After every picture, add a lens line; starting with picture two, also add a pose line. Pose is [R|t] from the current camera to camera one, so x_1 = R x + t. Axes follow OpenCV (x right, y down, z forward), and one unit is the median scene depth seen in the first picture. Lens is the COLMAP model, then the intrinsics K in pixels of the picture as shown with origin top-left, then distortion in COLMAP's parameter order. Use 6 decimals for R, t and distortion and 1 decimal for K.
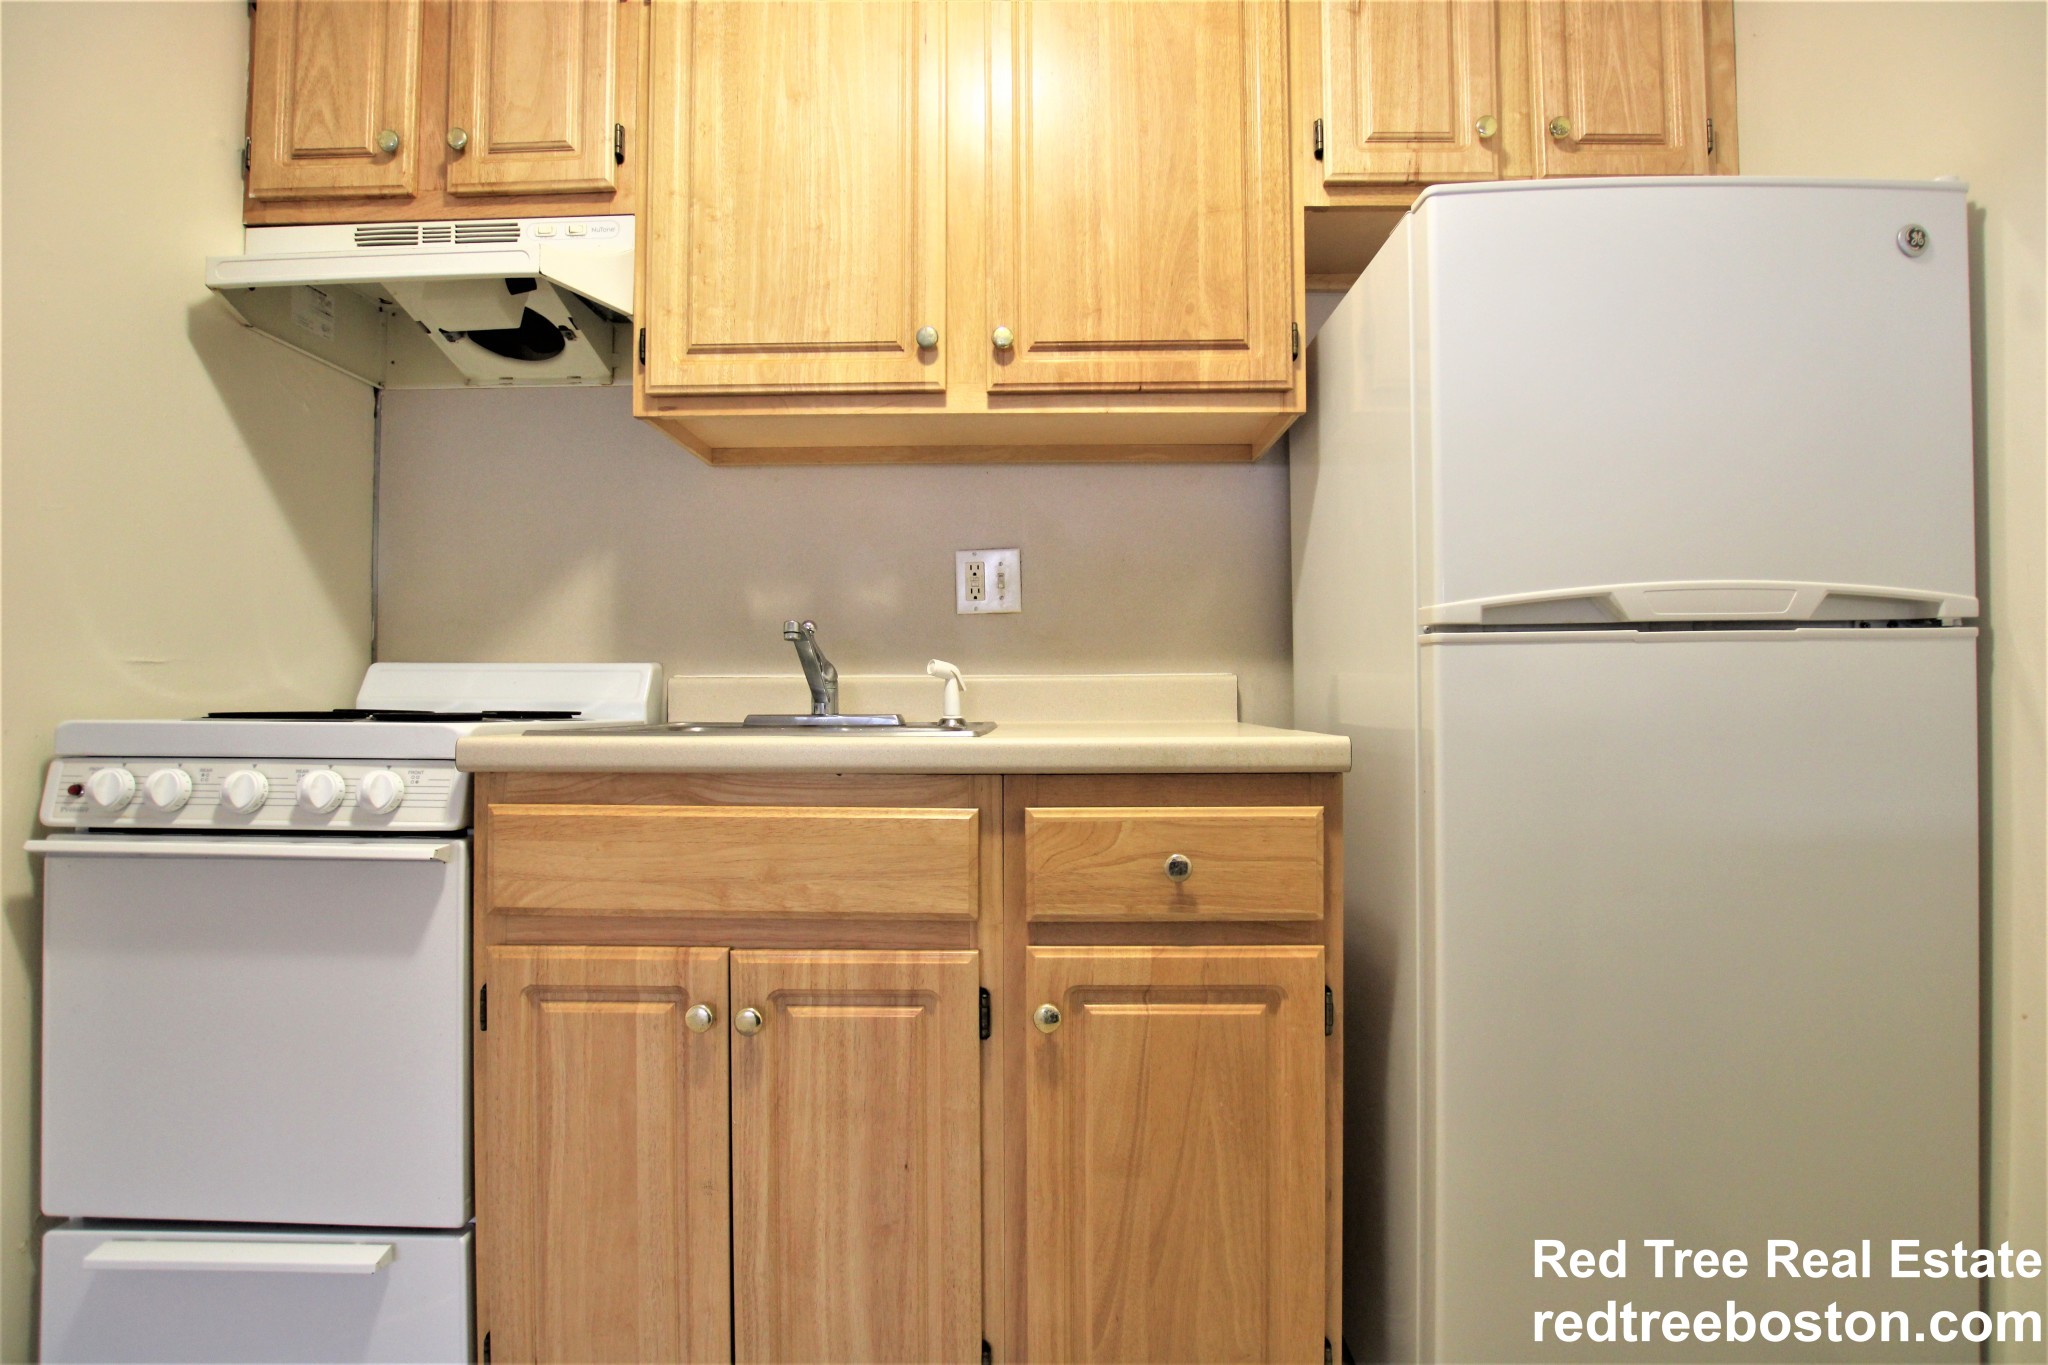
lens RADIAL K [[947.1, 0, 1023.8], [0, 947.1, 682.9], [0, 0, 1]] dist [-0.032154, 0.003731]
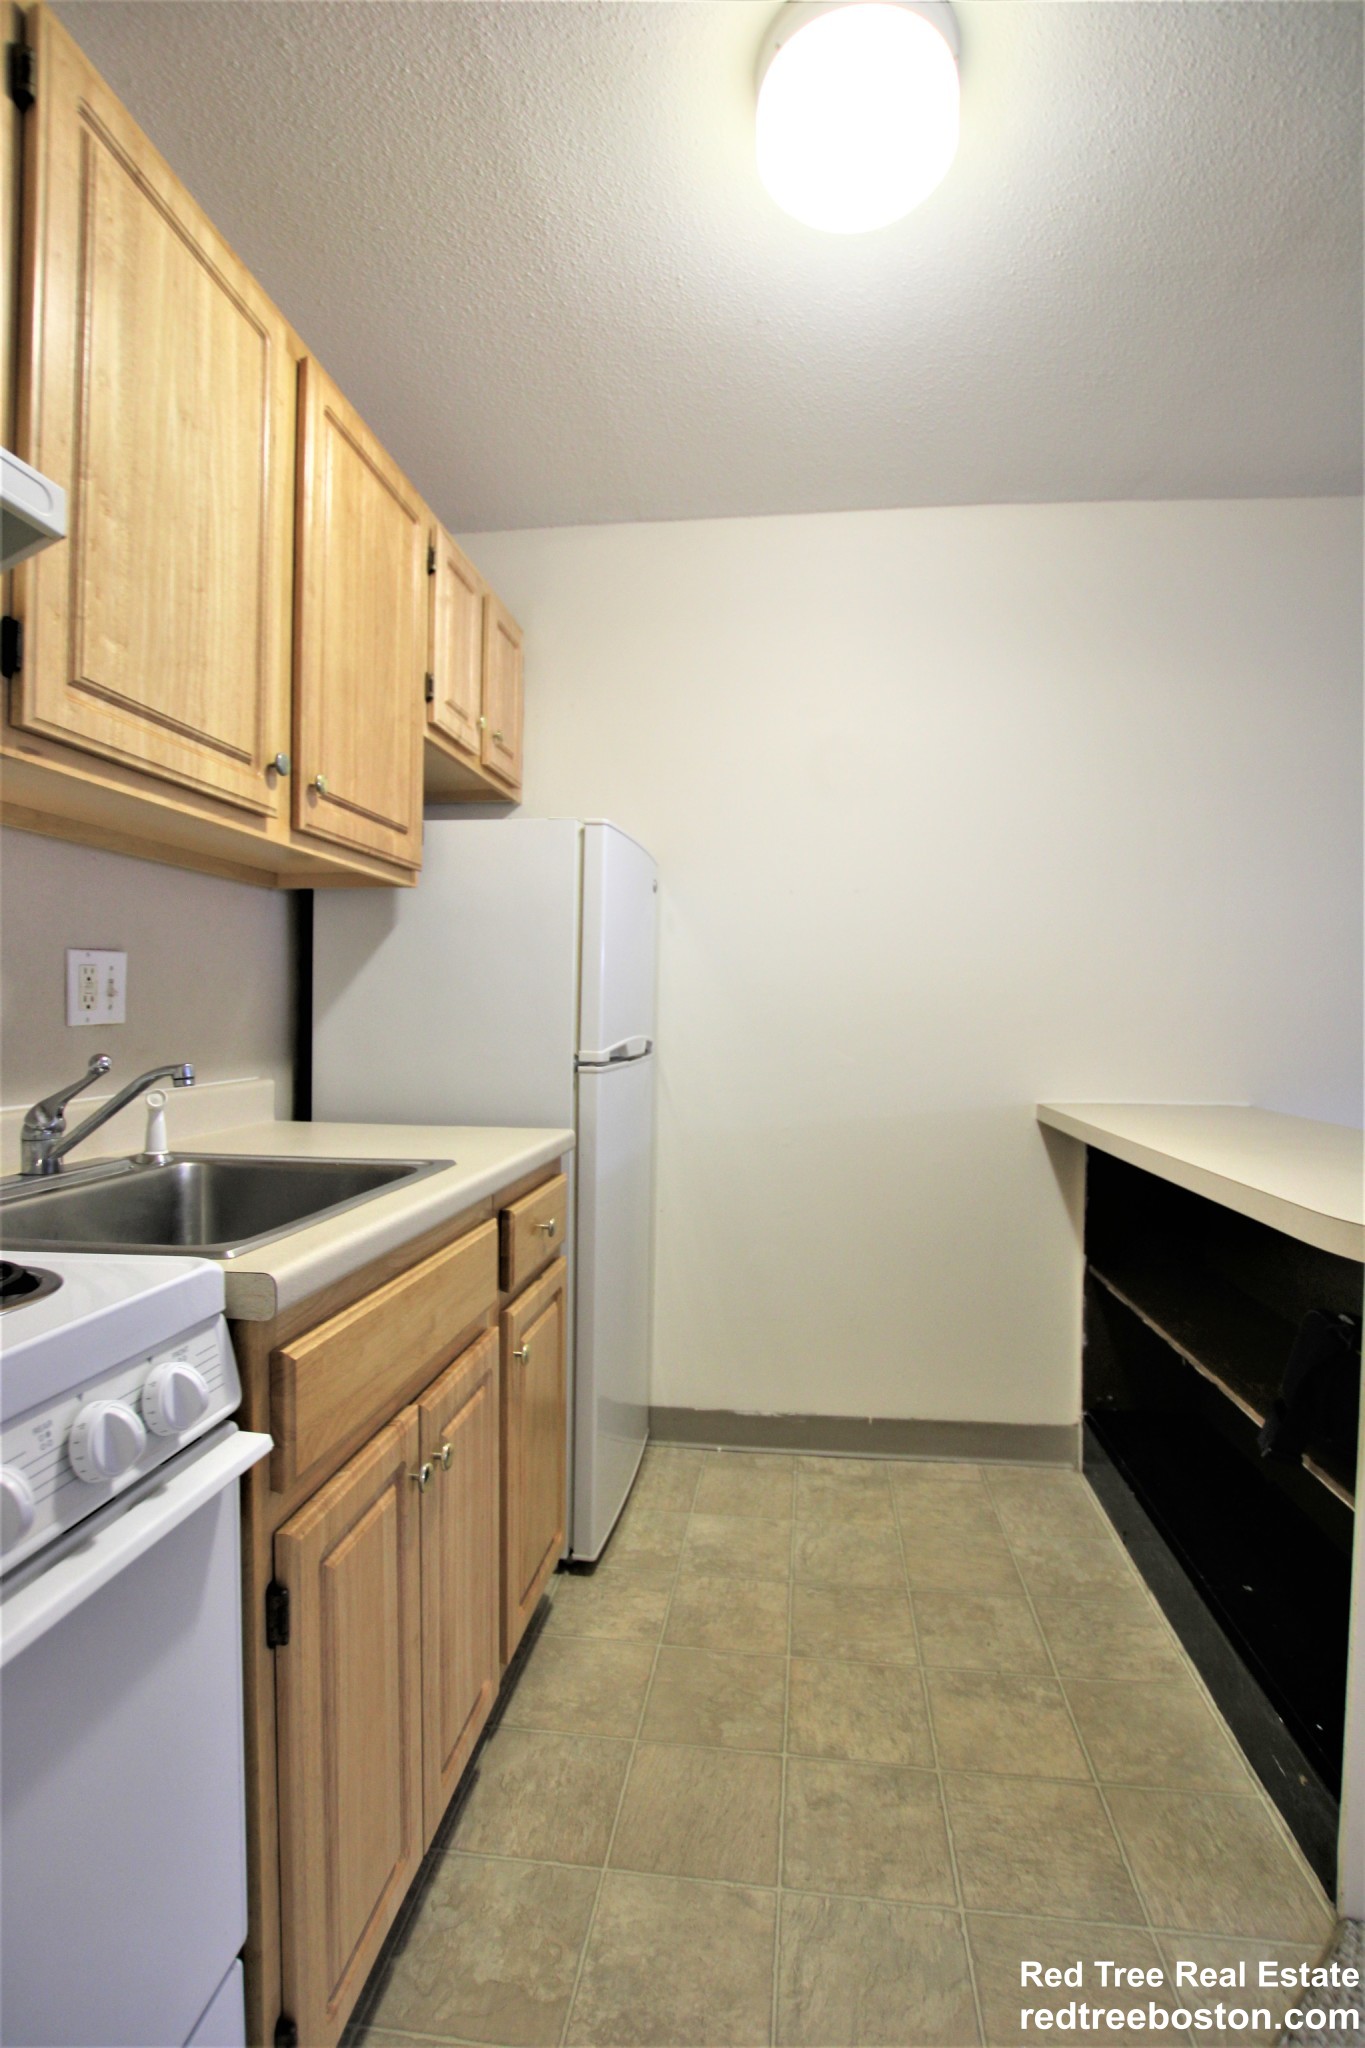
lens RADIAL K [[947.1, 0, 698.2], [0, 947.1, 1024.6], [0, 0, 1]] dist [-0.032154, 0.003731]
pose [[0.097905, -0.009552, 0.995150, -1.010067], [-0.023020, 0.999665, 0.011860, -0.118718], [-0.994930, -0.024070, 0.097652, 0.467480]]
